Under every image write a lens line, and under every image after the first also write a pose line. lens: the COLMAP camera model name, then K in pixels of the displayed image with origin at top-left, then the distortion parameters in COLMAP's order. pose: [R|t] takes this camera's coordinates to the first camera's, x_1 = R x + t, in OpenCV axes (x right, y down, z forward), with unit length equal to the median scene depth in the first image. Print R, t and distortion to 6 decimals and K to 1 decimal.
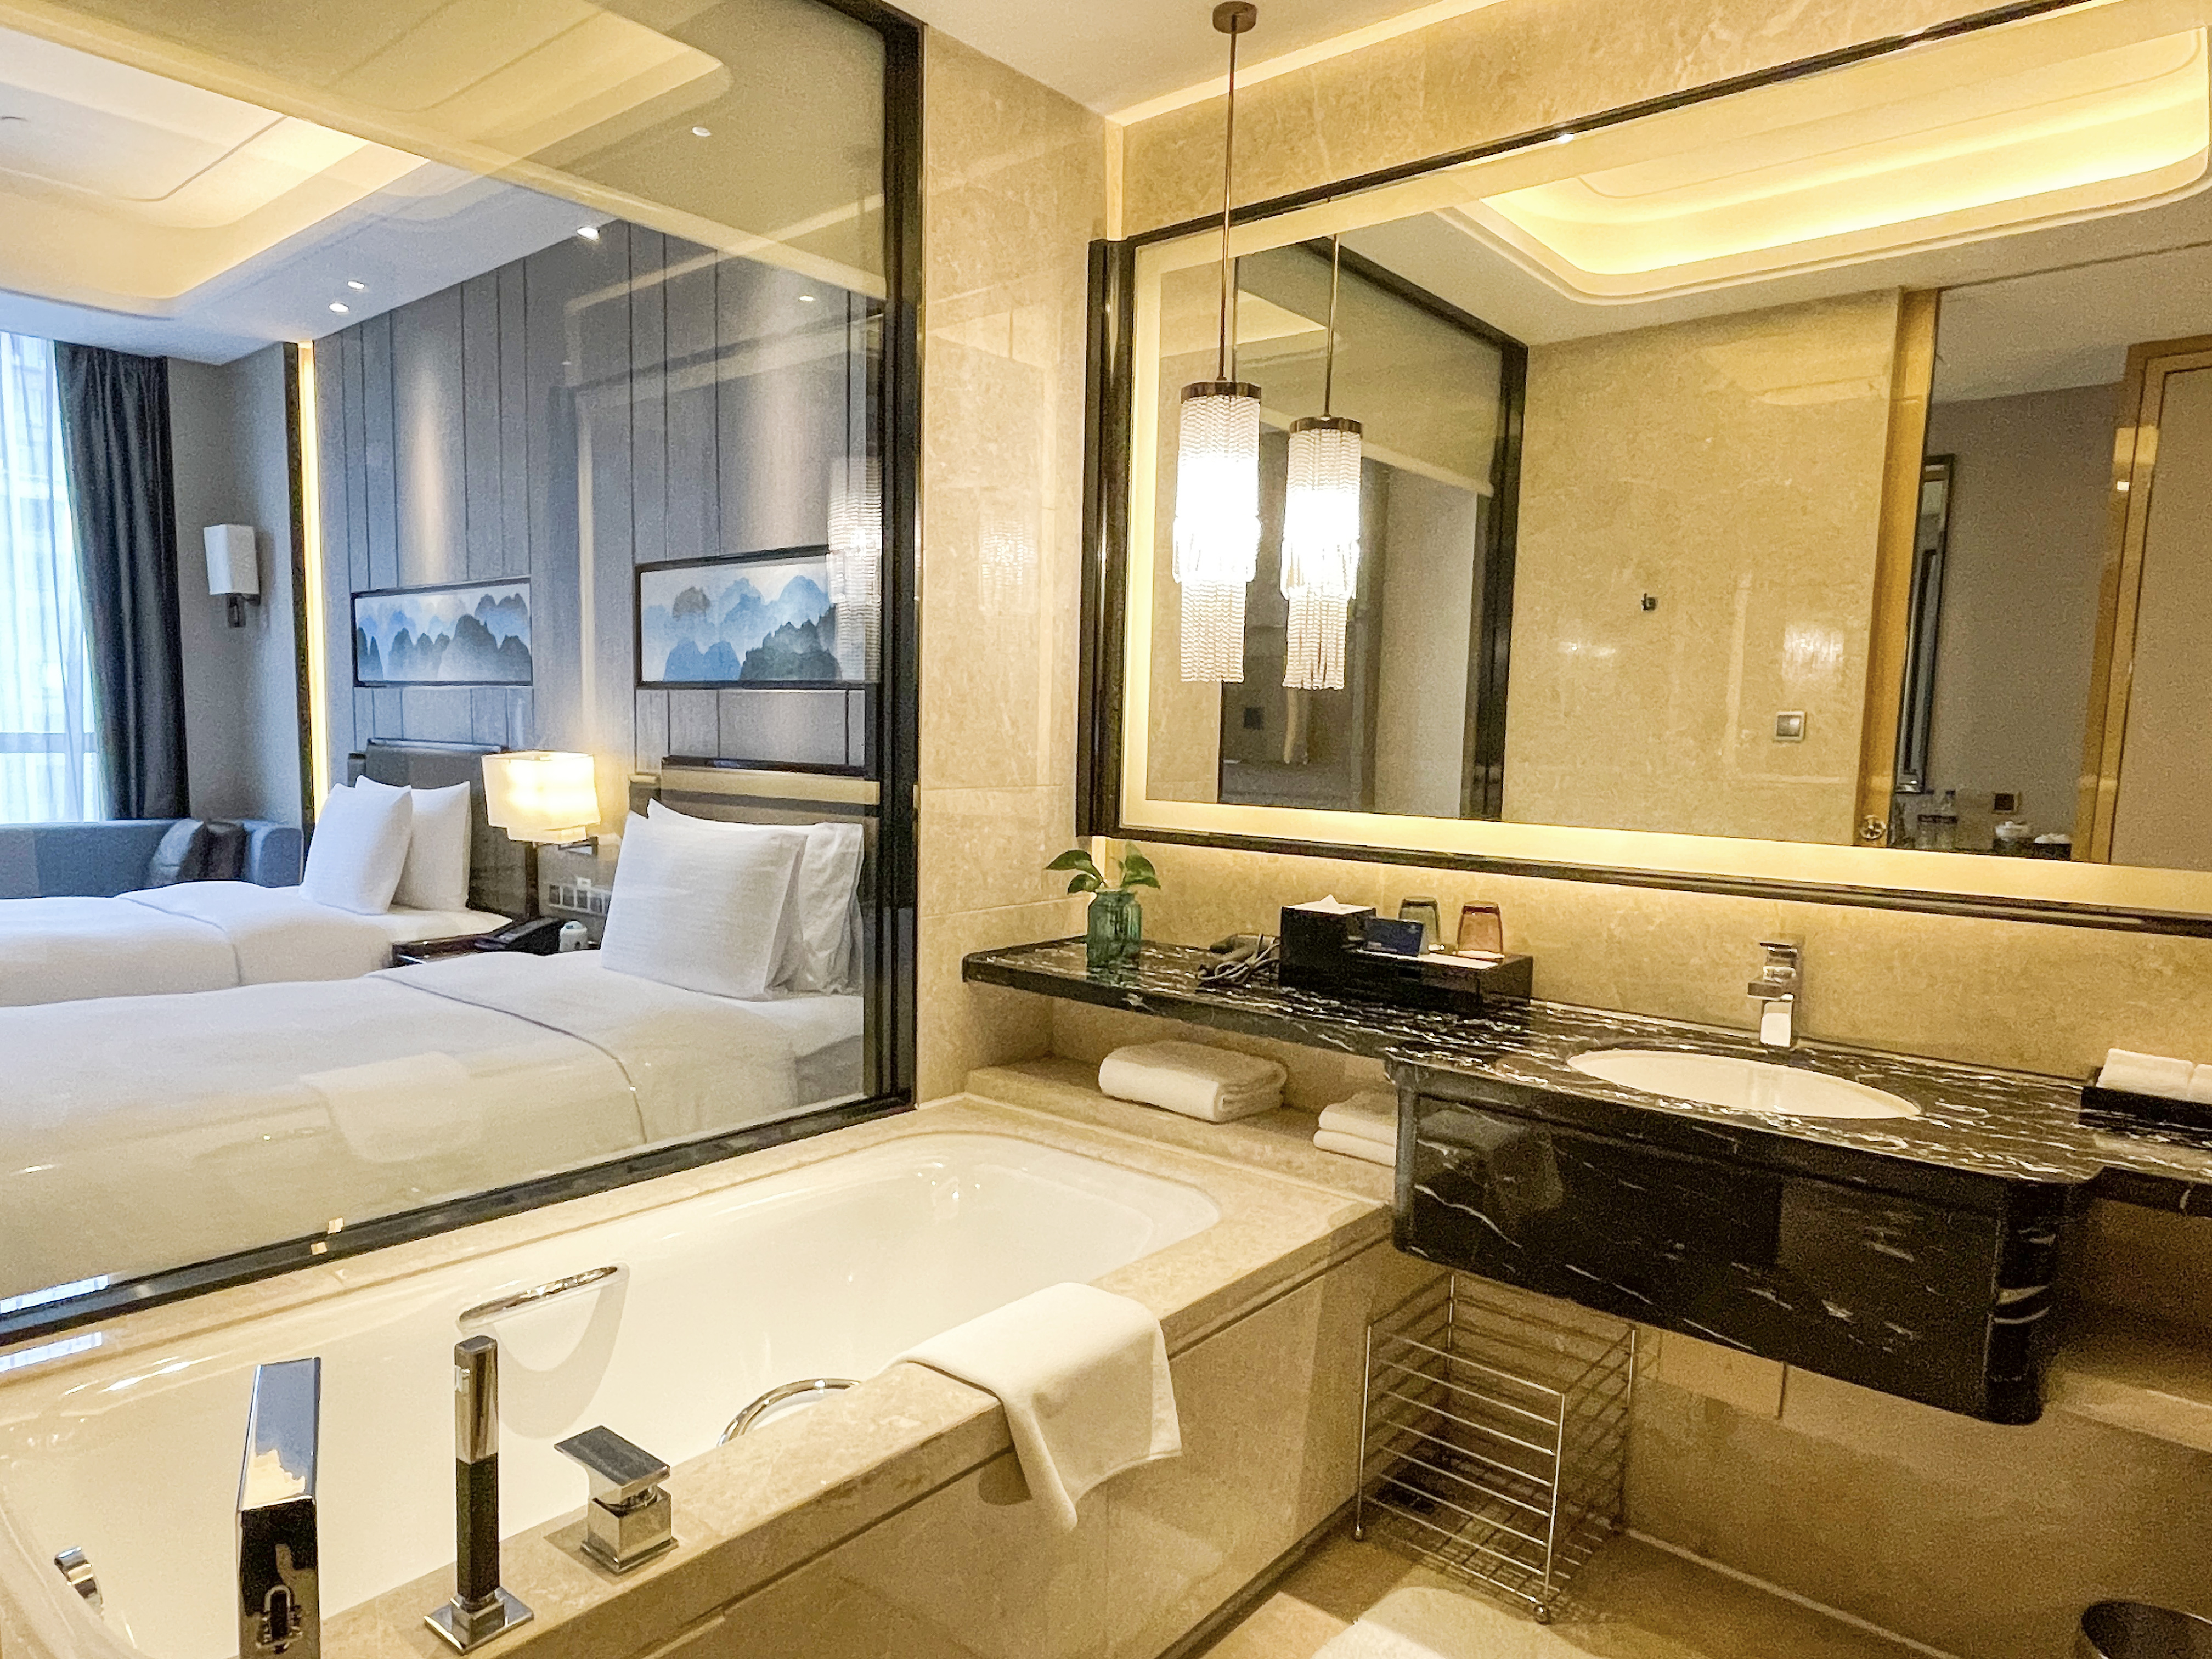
lens RADIAL K [[1398.7, 0, 1055.3], [0, 1398.7, 874.7], [0, 0, 1]] dist [-0.002980, -0.004625]
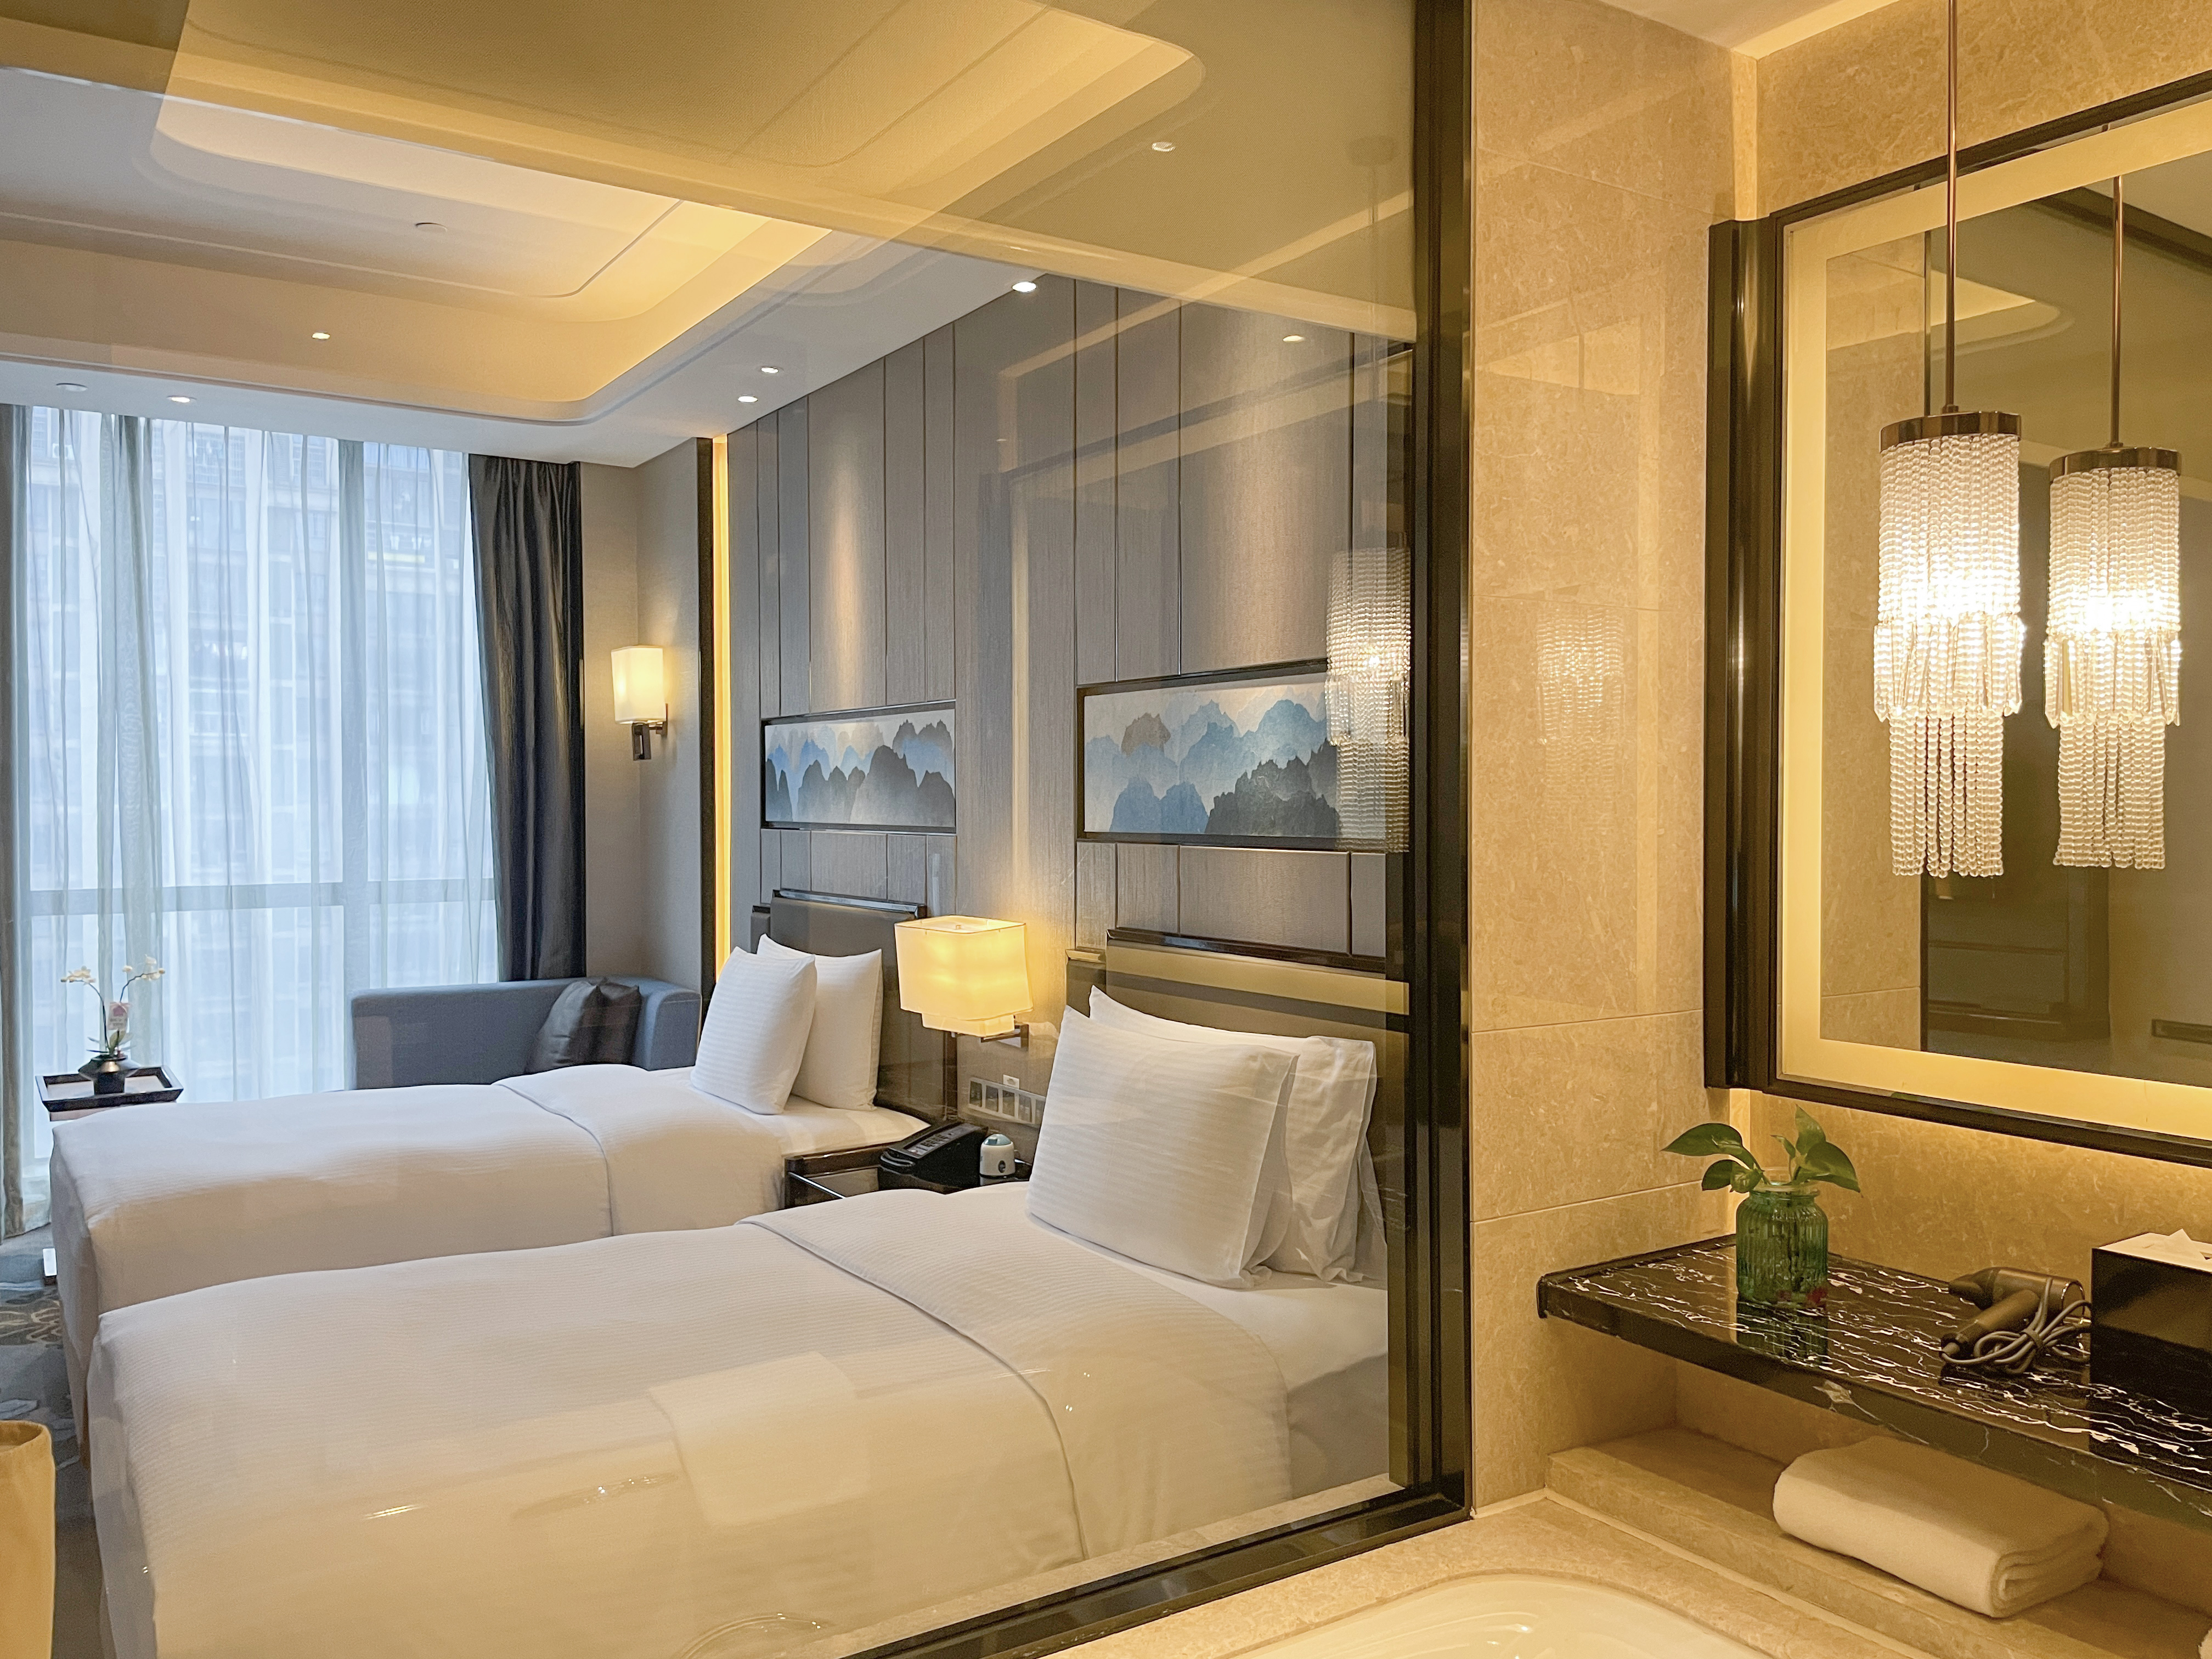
lens RADIAL K [[1678.1, 0, 1105.8], [0, 1678.1, 814.0], [0, 0, 1]] dist [0.100662, -0.140509]
pose [[0.962197, -0.019400, -0.271662, -0.029825], [-0.009379, 0.994508, -0.104241, -0.055661], [0.272193, 0.102849, 0.956731, 0.108386]]
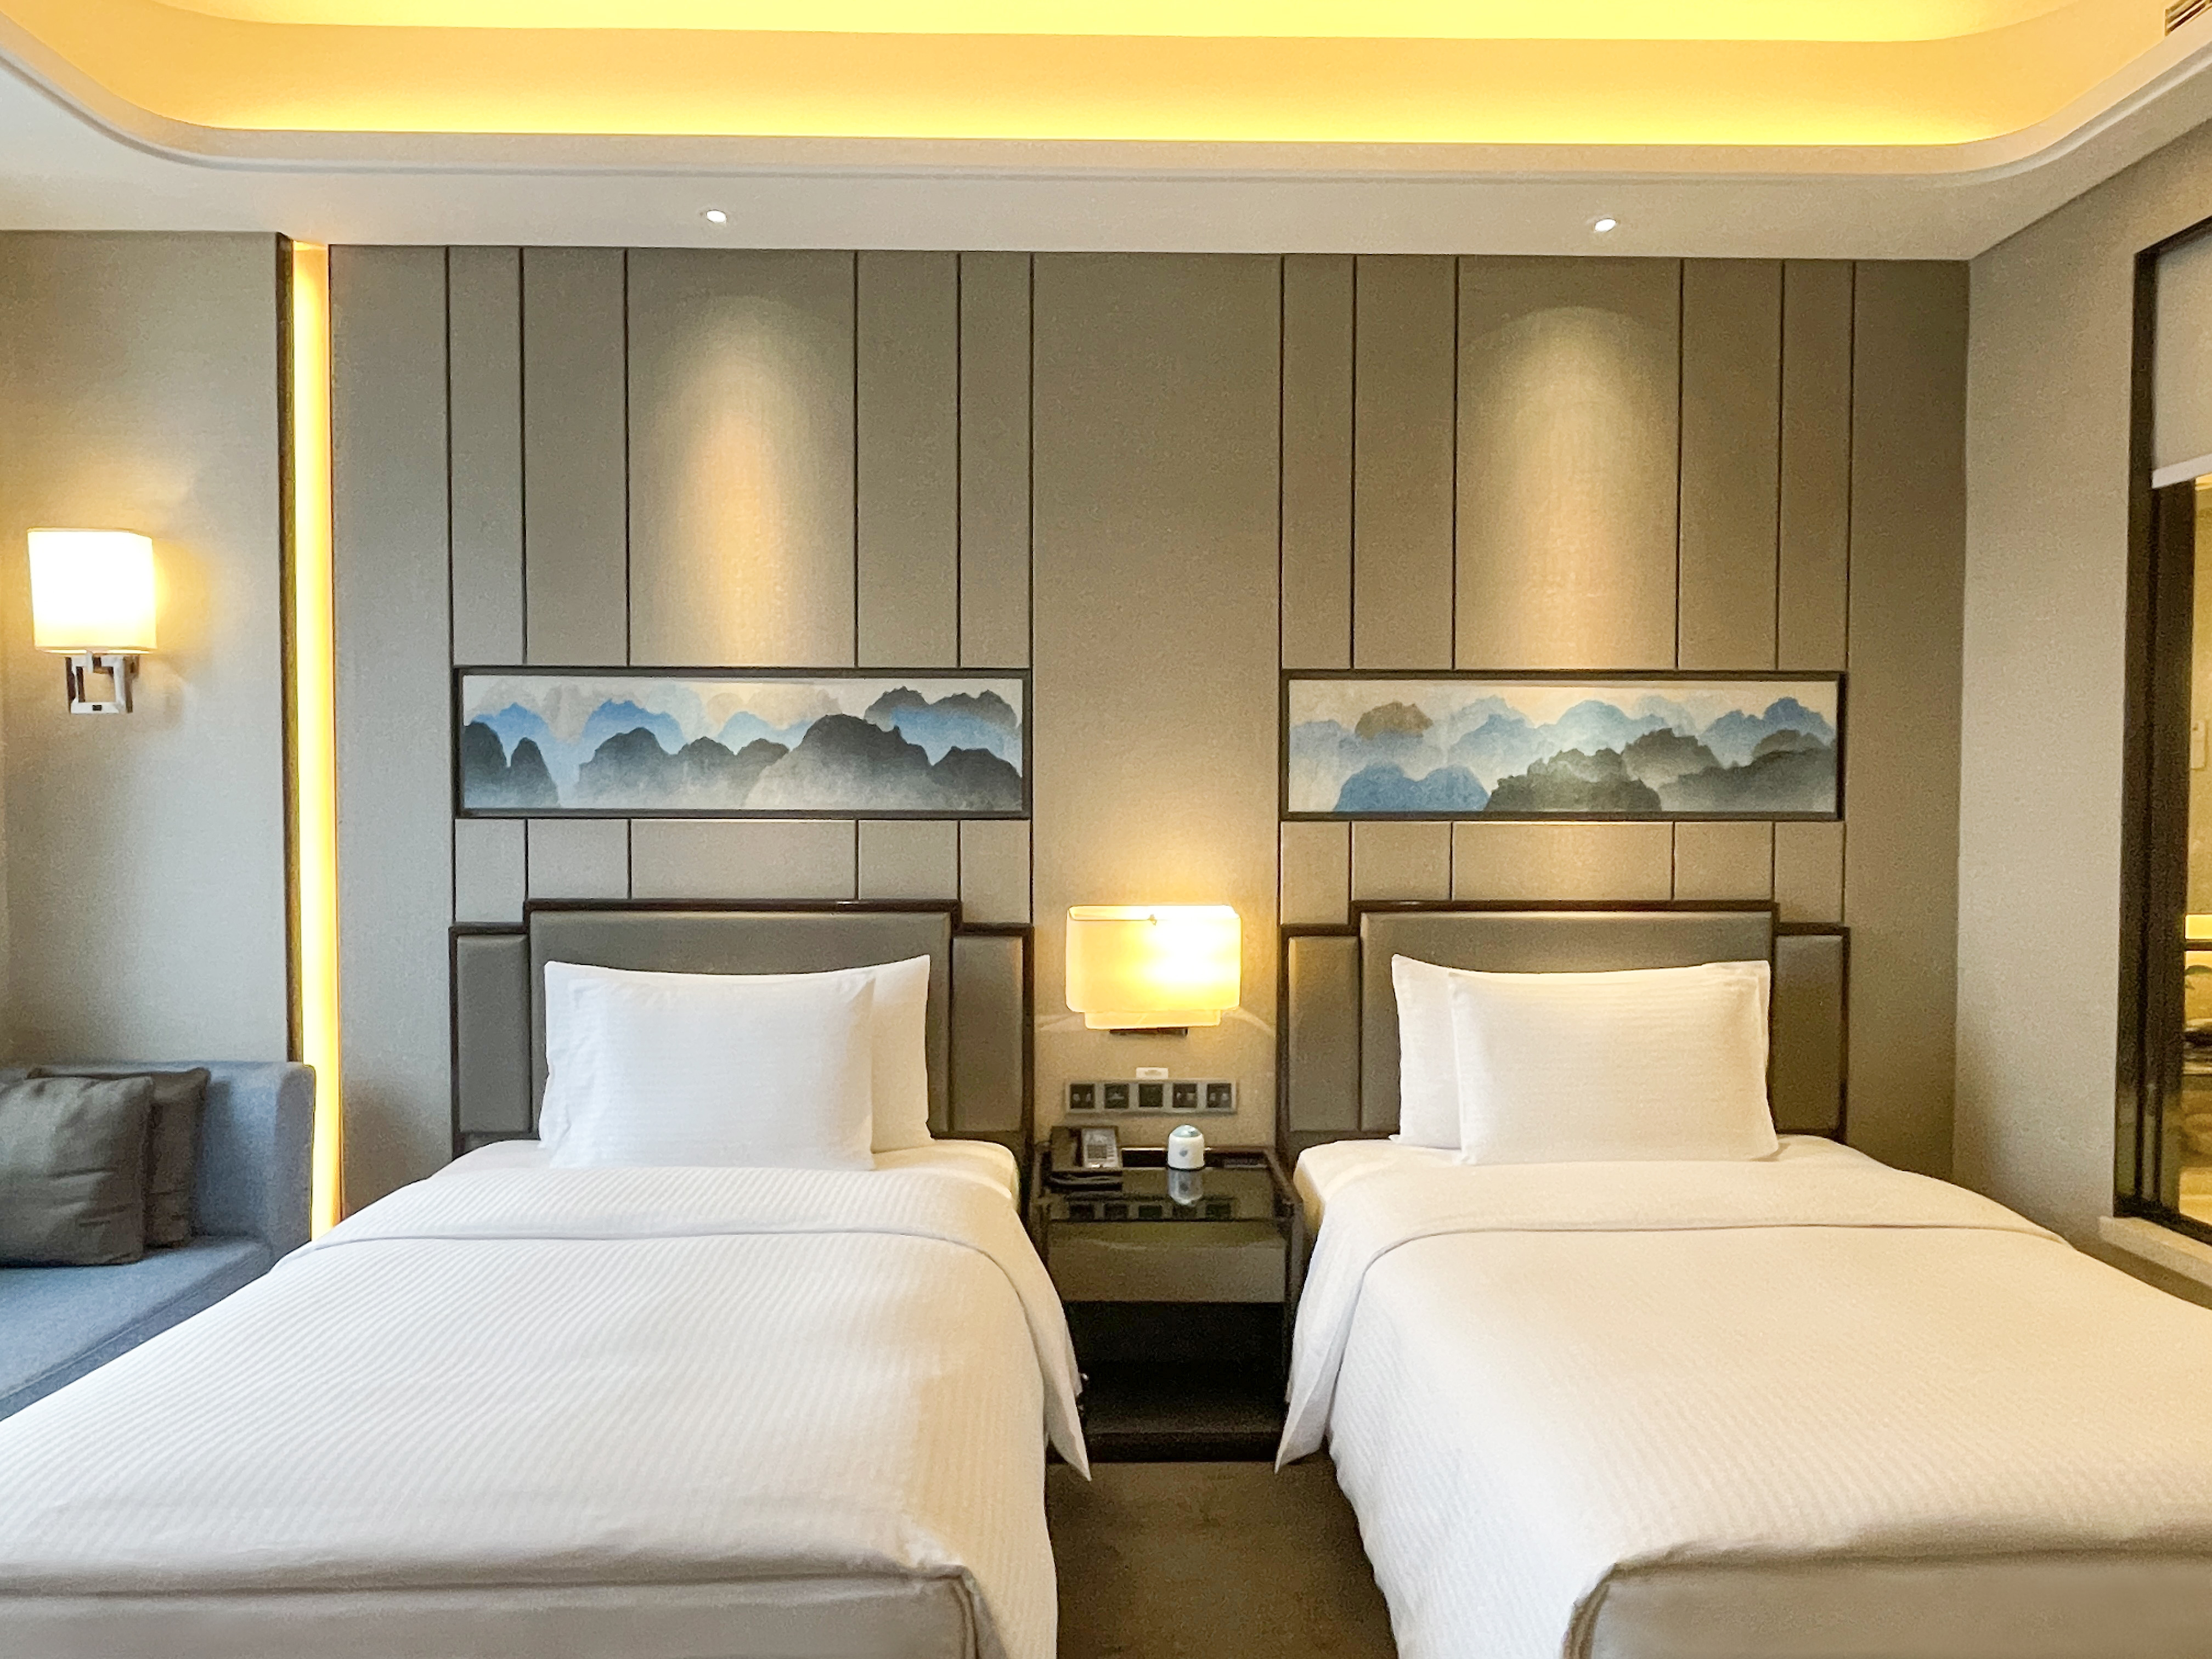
lens RADIAL K [[1442.6, 0, 1102.8], [0, 1442.6, 872.2], [0, 0, 1]] dist [0.008346, -0.000399]
pose [[0.737827, -0.031797, 0.674240, -1.060552], [0.089700, 0.994649, -0.051252, -0.078734], [-0.669003, 0.098294, 0.736732, 0.514443]]
